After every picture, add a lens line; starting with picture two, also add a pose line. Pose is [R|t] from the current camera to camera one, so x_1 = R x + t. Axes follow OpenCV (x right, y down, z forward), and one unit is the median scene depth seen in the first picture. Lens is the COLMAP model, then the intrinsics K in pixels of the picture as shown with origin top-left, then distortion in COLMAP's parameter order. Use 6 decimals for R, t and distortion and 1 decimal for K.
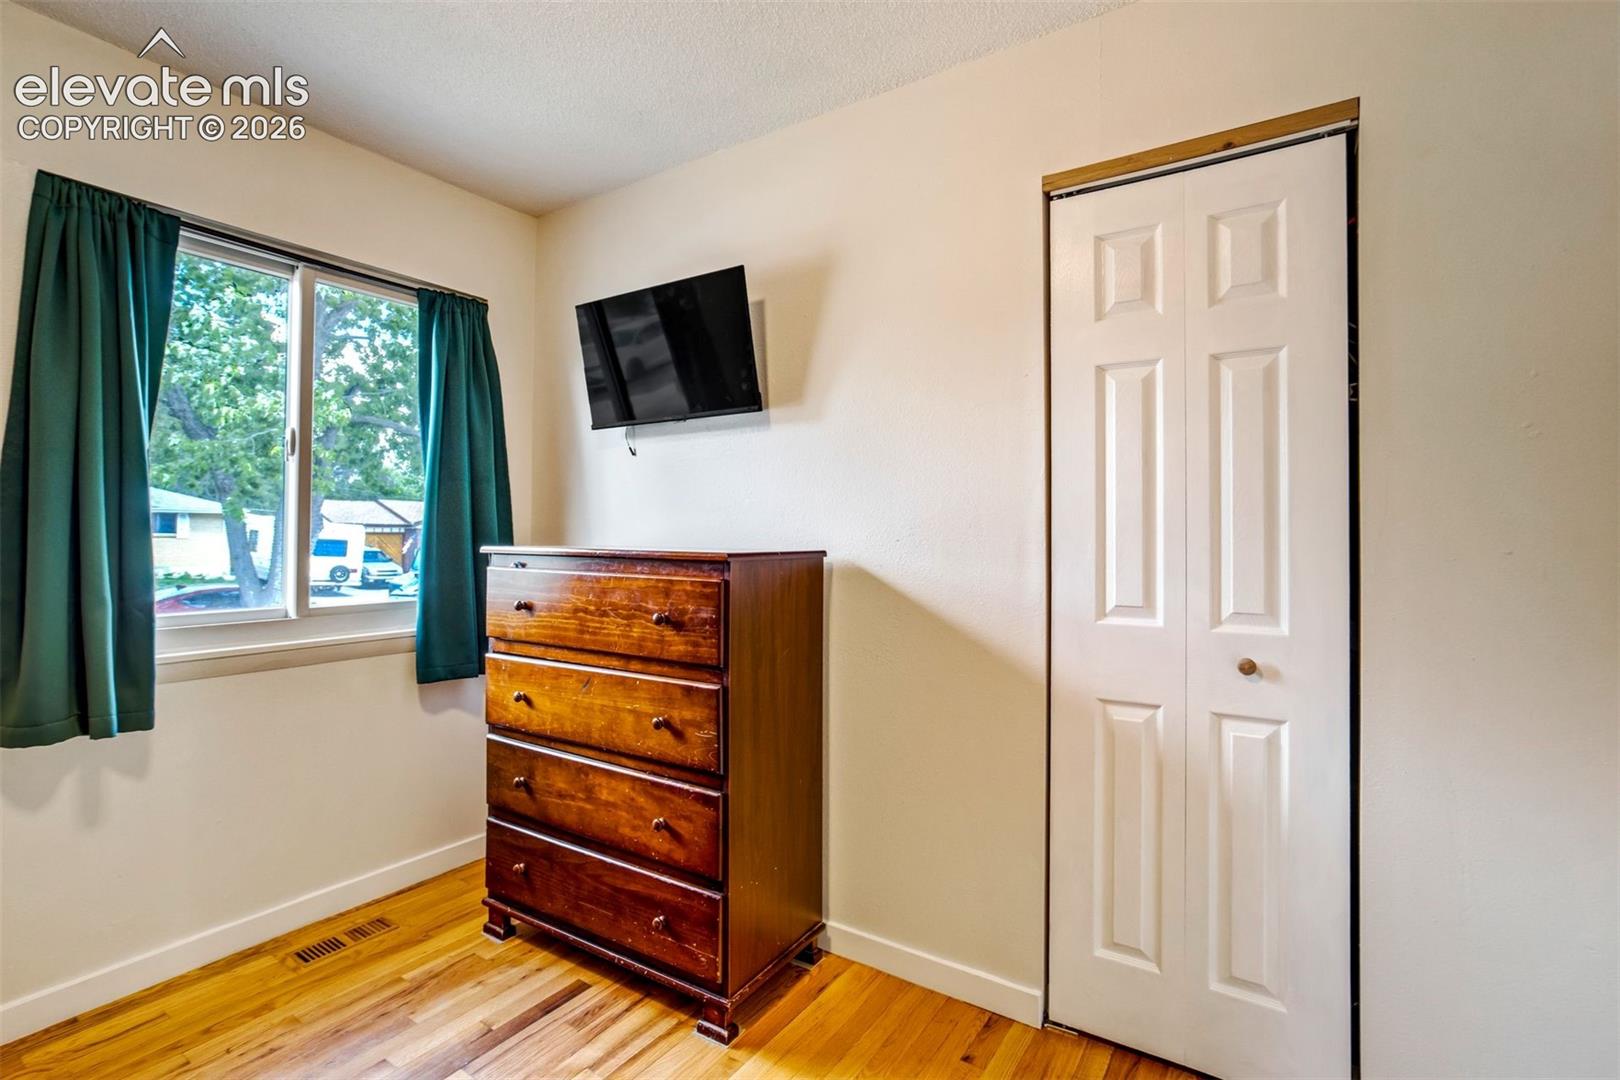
lens RADIAL K [[767.9, 0, 815.7], [0, 767.9, 512.6], [0, 0, 1]] dist [-0.045777, 0.024332]
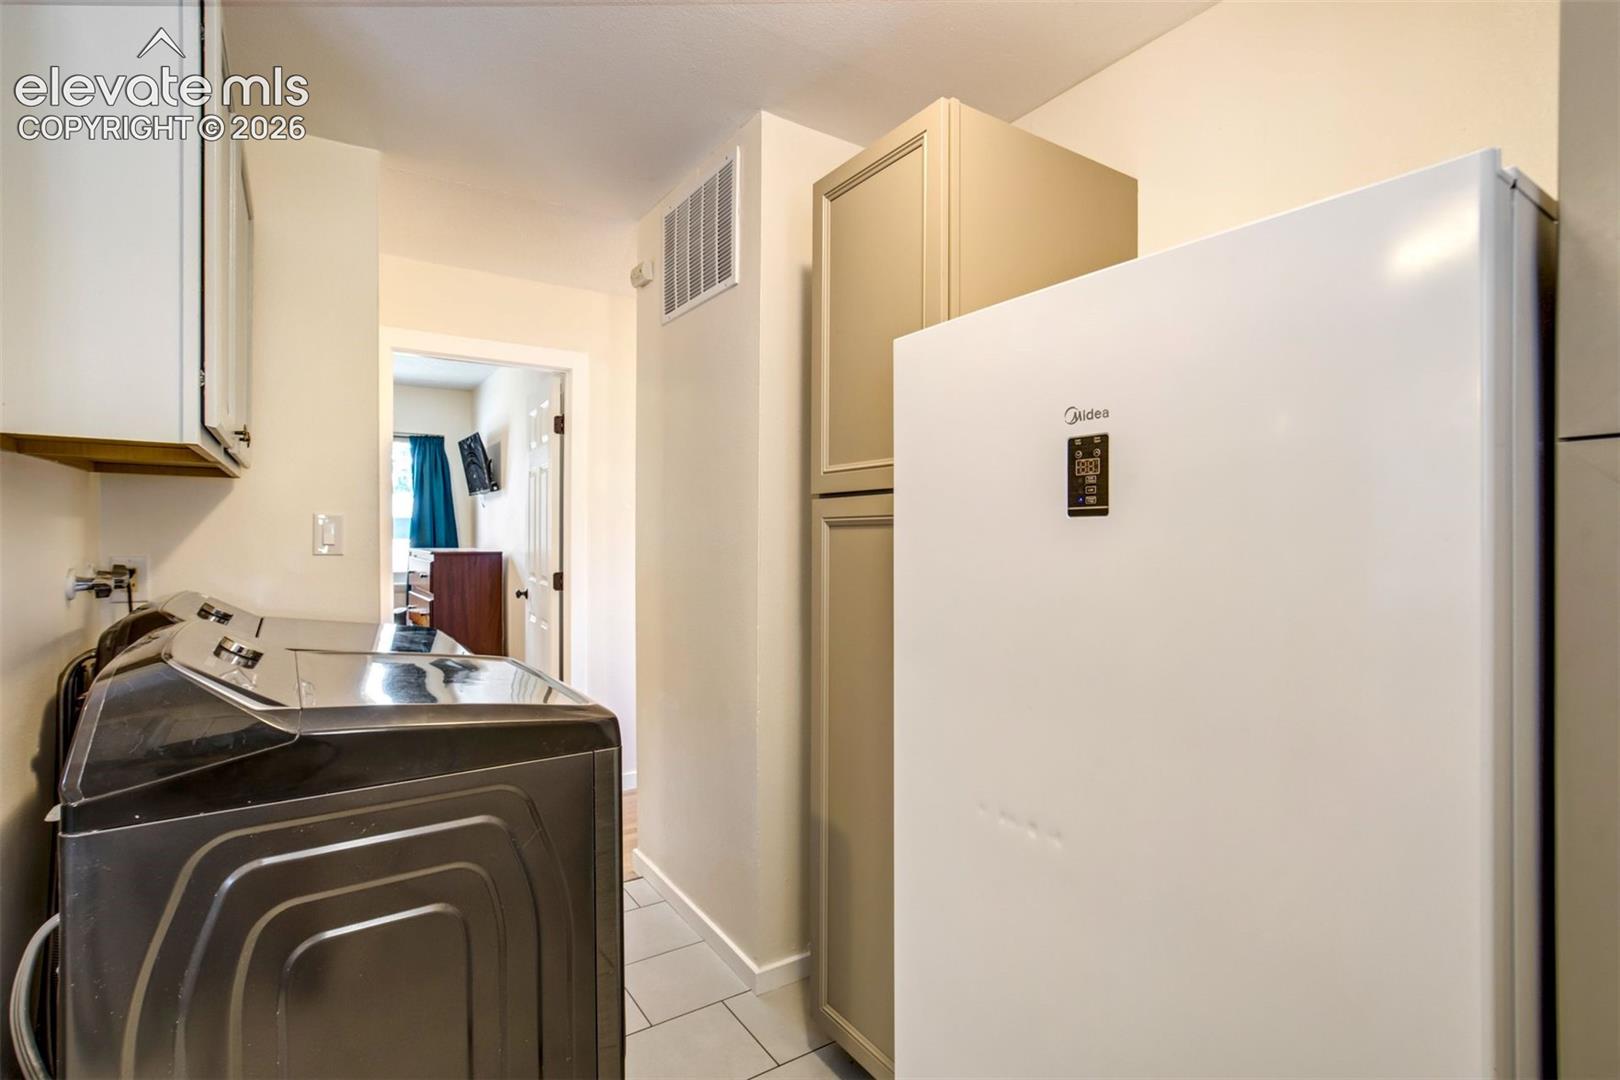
lens RADIAL K [[756.1, 0, 804.3], [0, 756.1, 533.9], [0, 0, 1]] dist [-0.041893, 0.021917]
pose [[0.921239, 0.003969, -0.388976, 1.888136], [0.008199, 0.999528, 0.029616, -0.072932], [0.388910, -0.030473, 0.920772, -0.822984]]
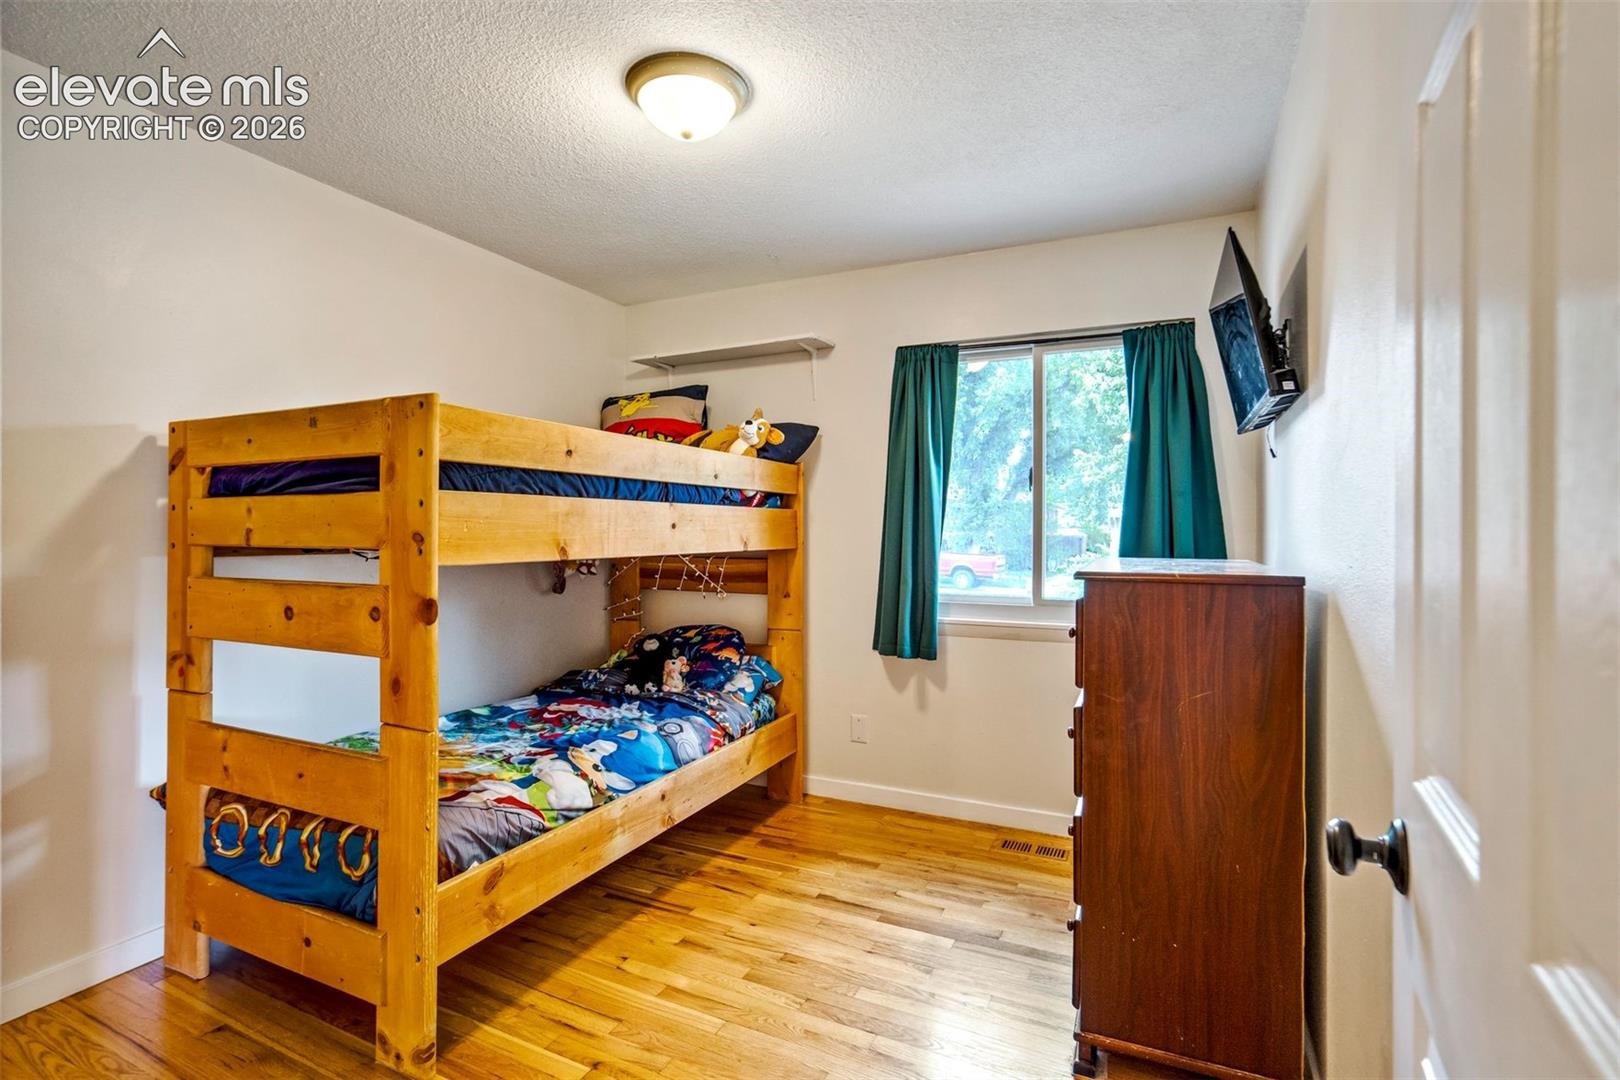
lens RADIAL K [[756.1, 0, 804.3], [0, 756.1, 533.9], [0, 0, 1]] dist [-0.041893, 0.021917]
pose [[0.134472, -0.001118, -0.990917, 0.684534], [0.023225, 0.999728, 0.002024, -0.003847], [0.990645, -0.023286, 0.134462, 0.462598]]
